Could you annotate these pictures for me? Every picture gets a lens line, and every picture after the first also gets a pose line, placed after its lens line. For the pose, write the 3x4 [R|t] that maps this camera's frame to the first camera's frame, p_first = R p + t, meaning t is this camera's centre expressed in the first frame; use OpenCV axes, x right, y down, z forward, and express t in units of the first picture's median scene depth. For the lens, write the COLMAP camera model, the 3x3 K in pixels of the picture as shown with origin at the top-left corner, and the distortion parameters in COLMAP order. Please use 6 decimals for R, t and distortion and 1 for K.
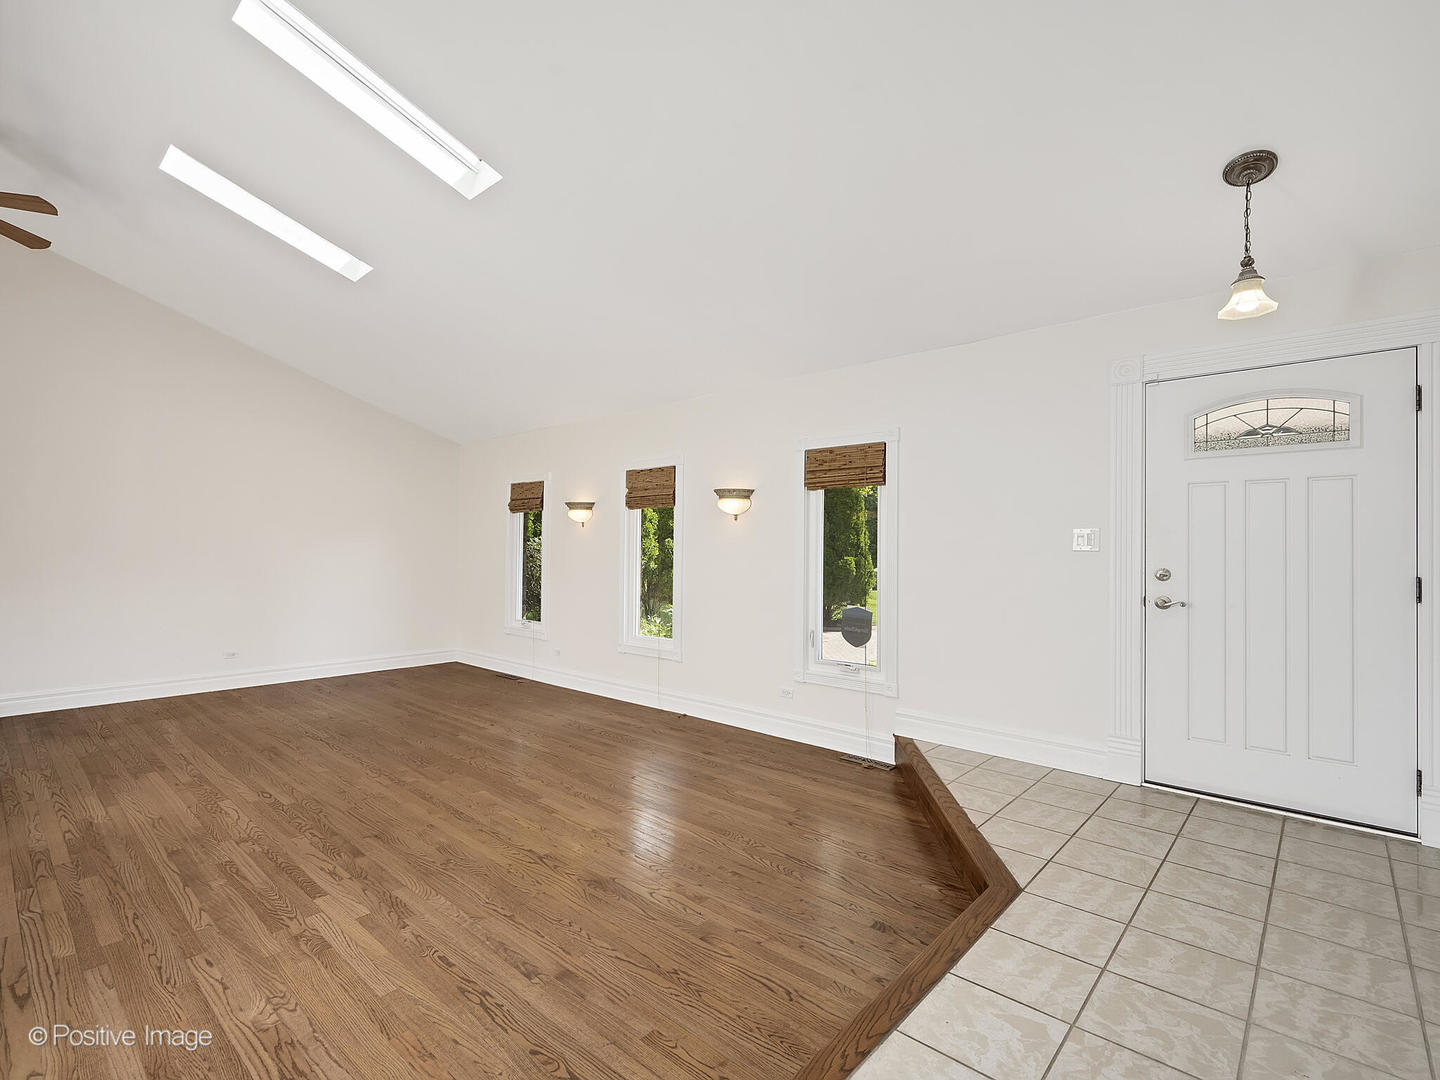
lens RADIAL K [[631.3, 0, 731.7], [0, 631.3, 545.6], [0, 0, 1]] dist [0.001791, -0.000549]
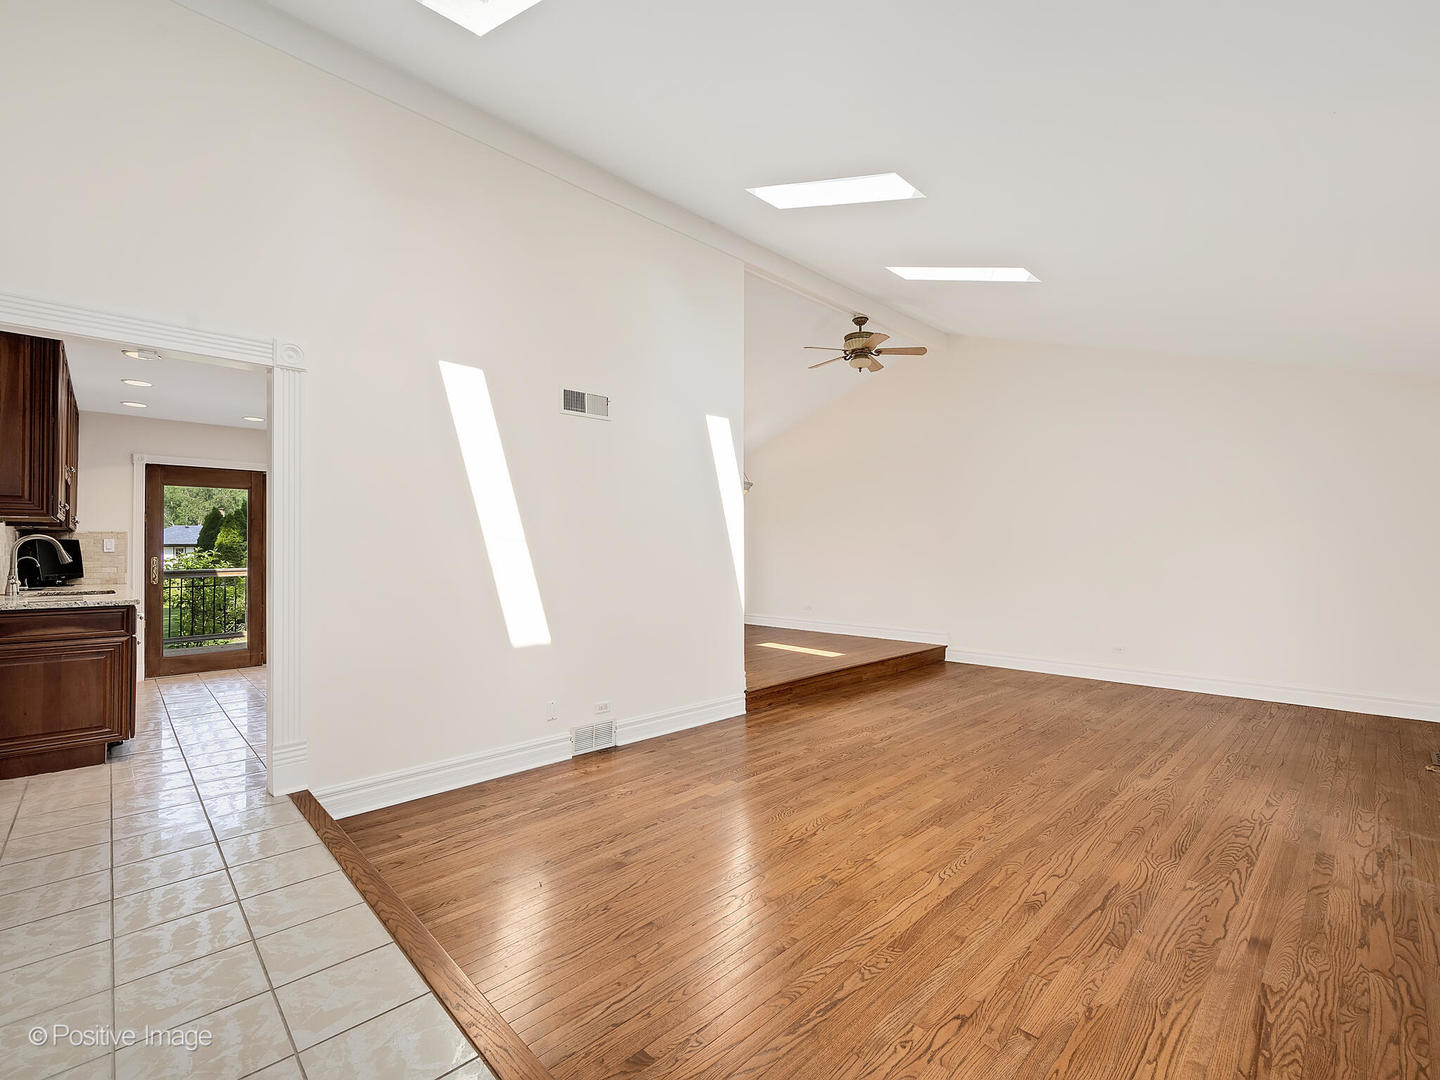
lens RADIAL K [[686.1, 0, 726.8], [0, 686.1, 545.5], [0, 0, 1]] dist [-0.000103, 0.000765]
pose [[-0.074824, -0.013579, -0.997104, 0.710608], [0.014048, 0.999794, -0.014670, 0.016020], [0.997098, -0.015105, -0.074618, 0.808542]]
